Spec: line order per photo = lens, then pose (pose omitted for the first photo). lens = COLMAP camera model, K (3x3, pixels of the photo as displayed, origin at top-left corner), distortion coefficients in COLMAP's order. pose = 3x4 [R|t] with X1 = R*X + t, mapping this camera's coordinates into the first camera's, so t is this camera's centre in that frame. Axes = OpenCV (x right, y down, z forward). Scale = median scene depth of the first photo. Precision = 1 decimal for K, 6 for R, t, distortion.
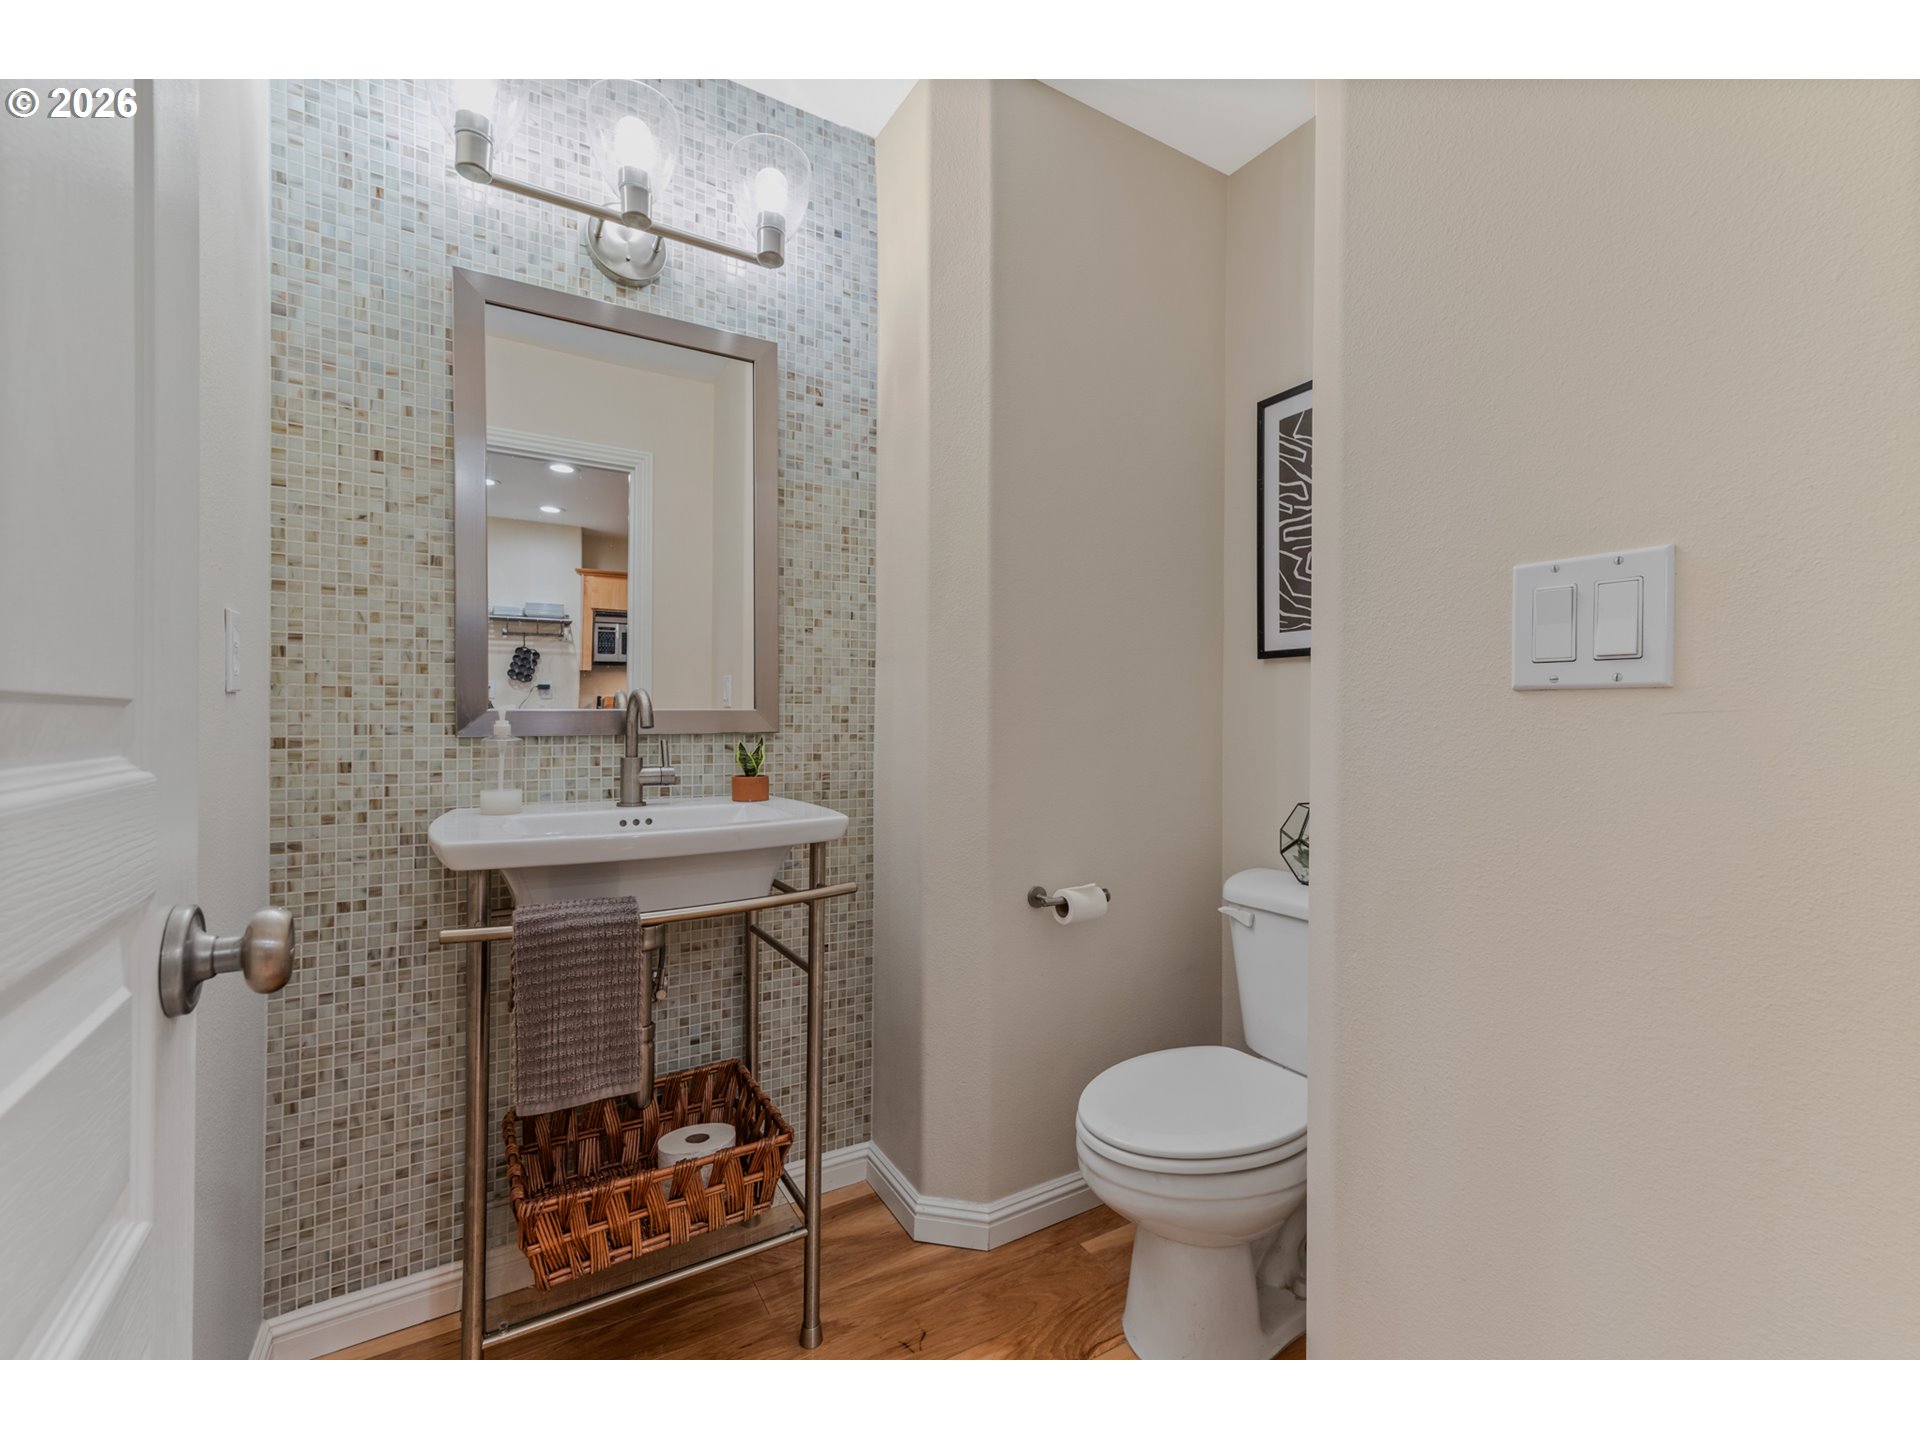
lens RADIAL K [[829.6, 0, 966.4], [0, 829.6, 713.8], [0, 0, 1]] dist [0.007891, 0.000045]
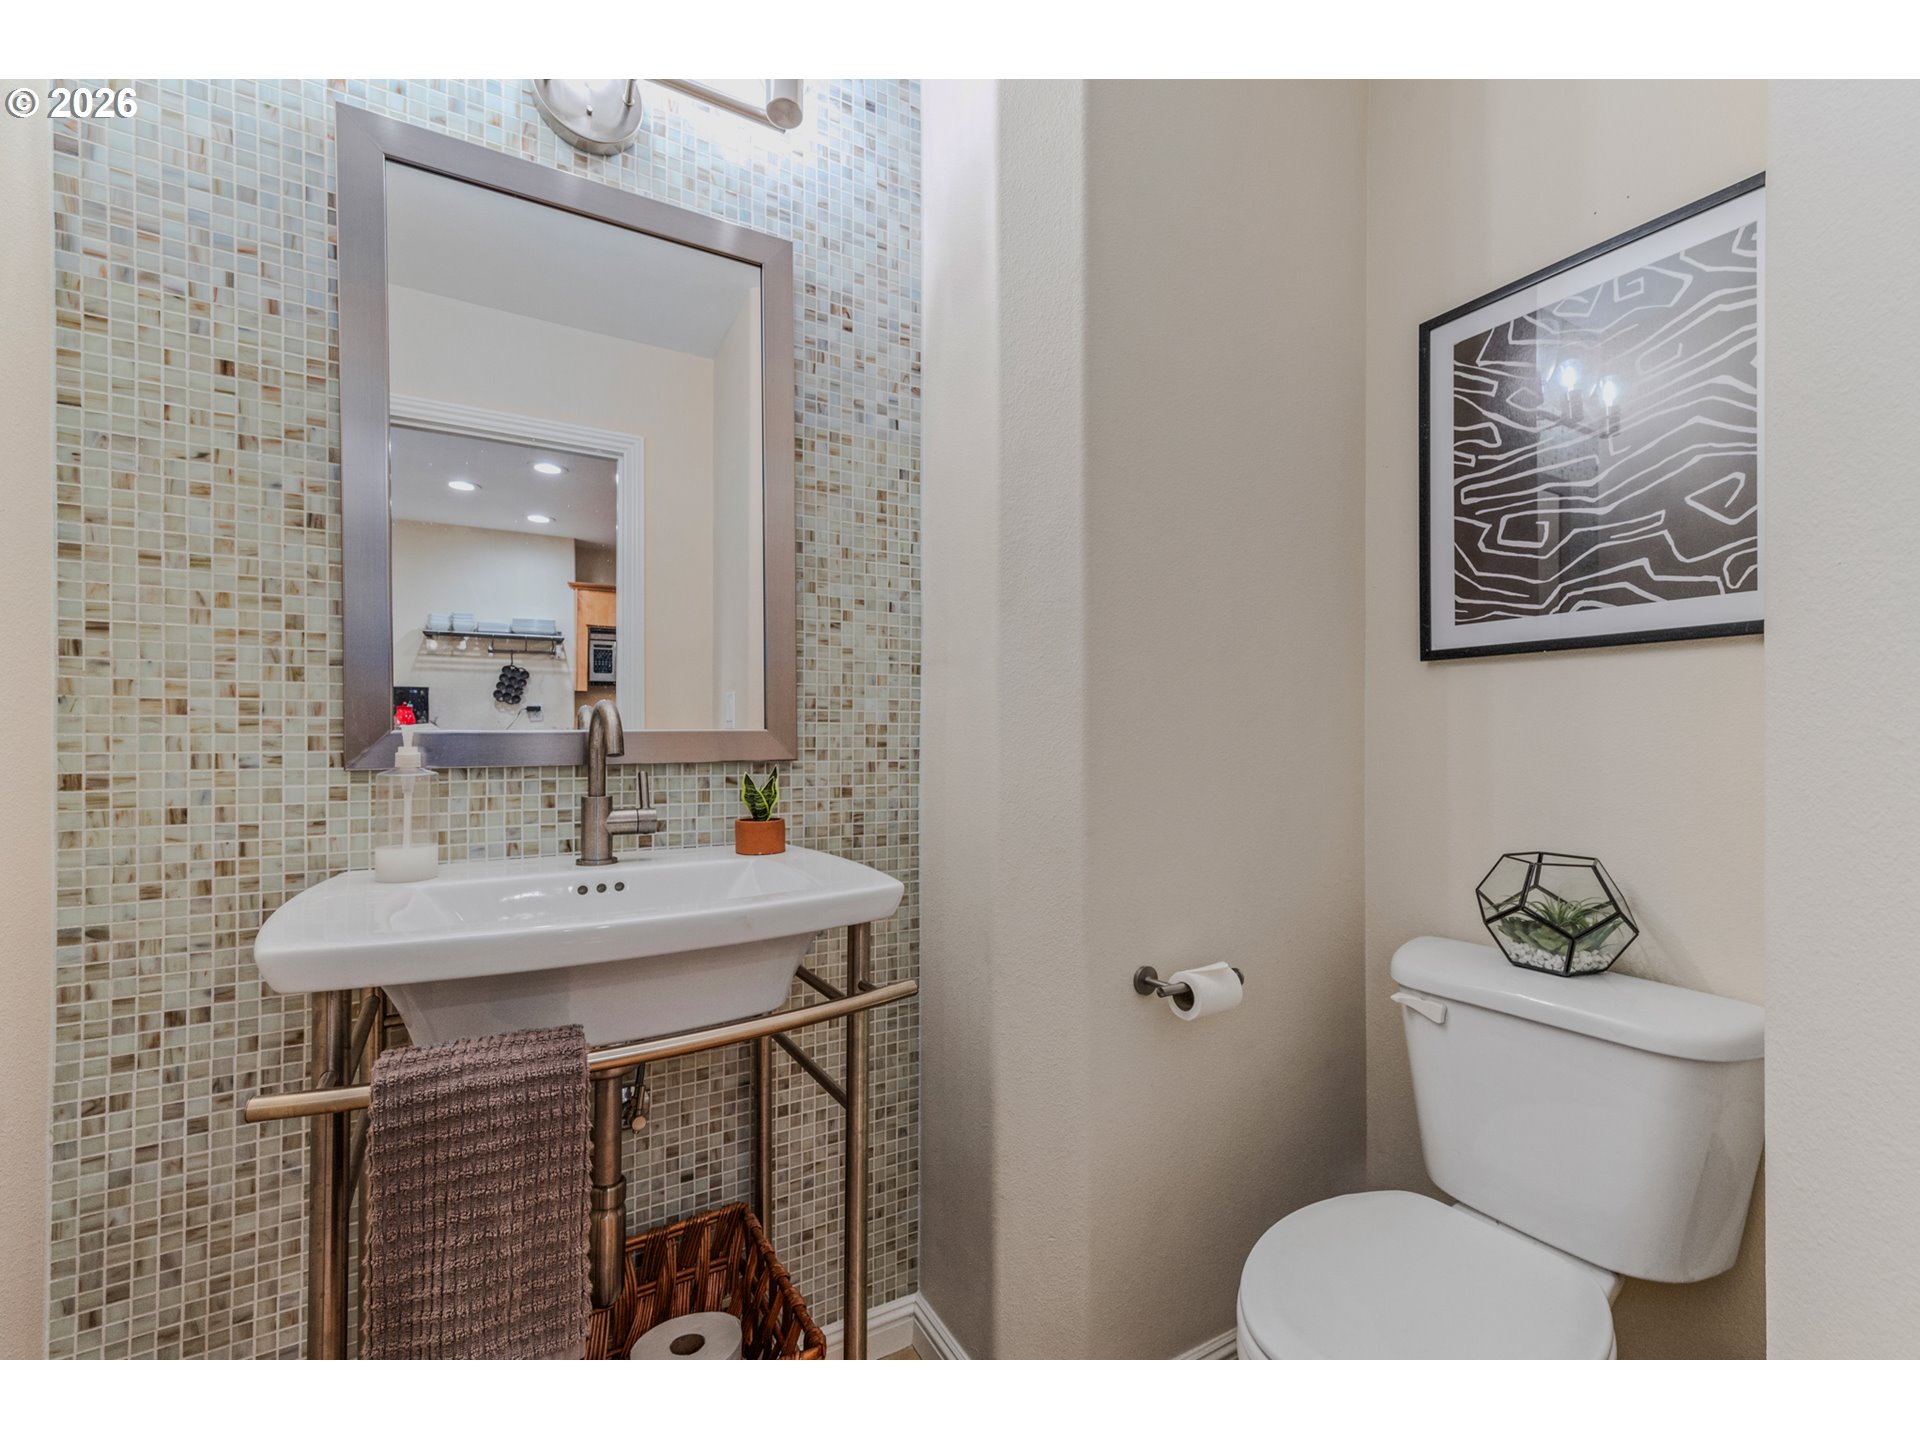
lens RADIAL K [[829.6, 0, 963.4], [0, 829.6, 733.0], [0, 0, 1]] dist [0.007891, 0.000045]
pose [[0.999971, -0.005049, -0.005667, -0.074693], [0.005040, 0.999986, -0.001597, -0.000314], [0.005675, 0.001568, 0.999983, 0.261782]]
